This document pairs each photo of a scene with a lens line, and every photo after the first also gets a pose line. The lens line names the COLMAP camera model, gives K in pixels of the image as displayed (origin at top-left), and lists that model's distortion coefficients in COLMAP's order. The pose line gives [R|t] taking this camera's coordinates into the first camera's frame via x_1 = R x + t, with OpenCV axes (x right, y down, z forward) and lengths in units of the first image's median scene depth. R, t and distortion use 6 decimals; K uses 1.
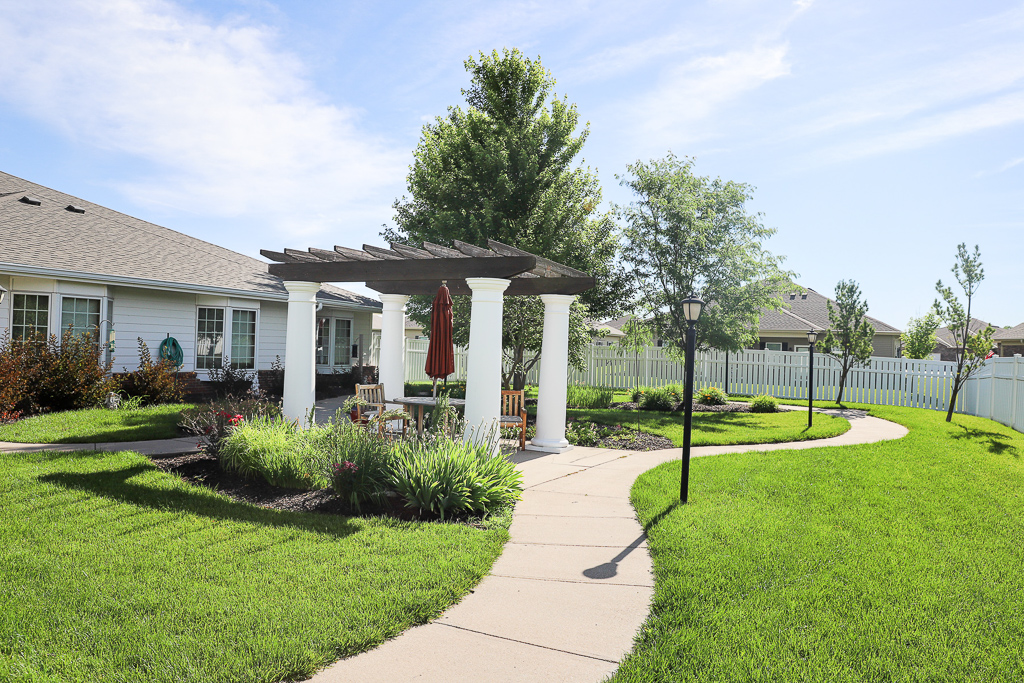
lens RADIAL K [[697.9, 0, 512.0], [0, 697.9, 341.5], [0, 0, 1]] dist [-0.113409, 0.090594]
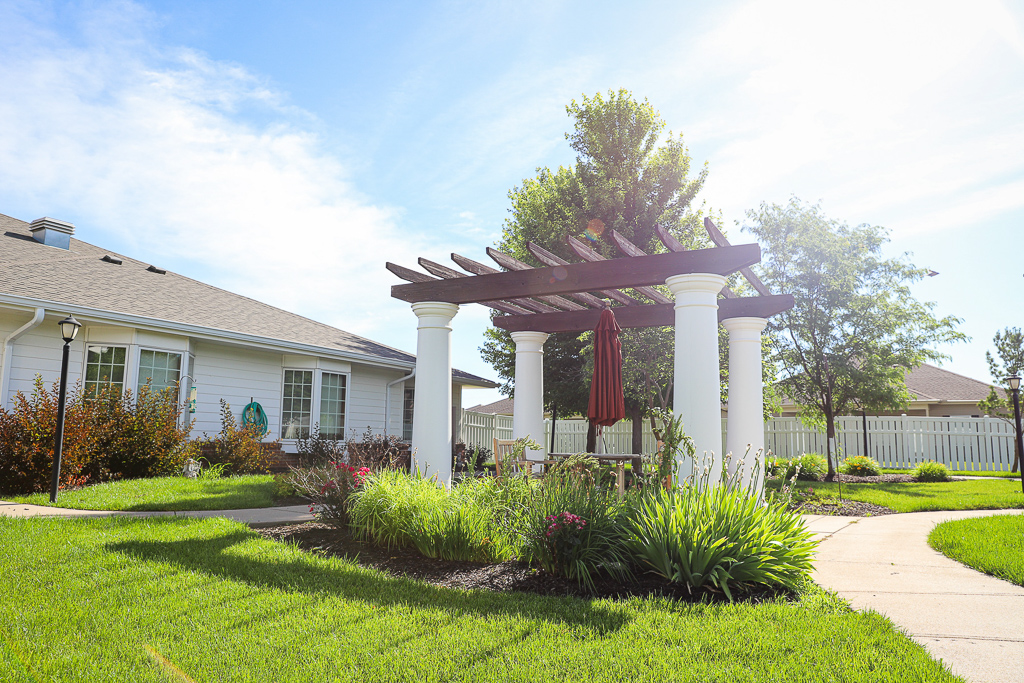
lens RADIAL K [[697.9, 0, 512.0], [0, 697.9, 341.5], [0, 0, 1]] dist [-0.113409, 0.090594]
pose [[0.996674, -0.027785, -0.076610, -0.118913], [0.017198, 0.990622, -0.135546, 0.051201], [0.079658, 0.133777, 0.987805, 0.167082]]
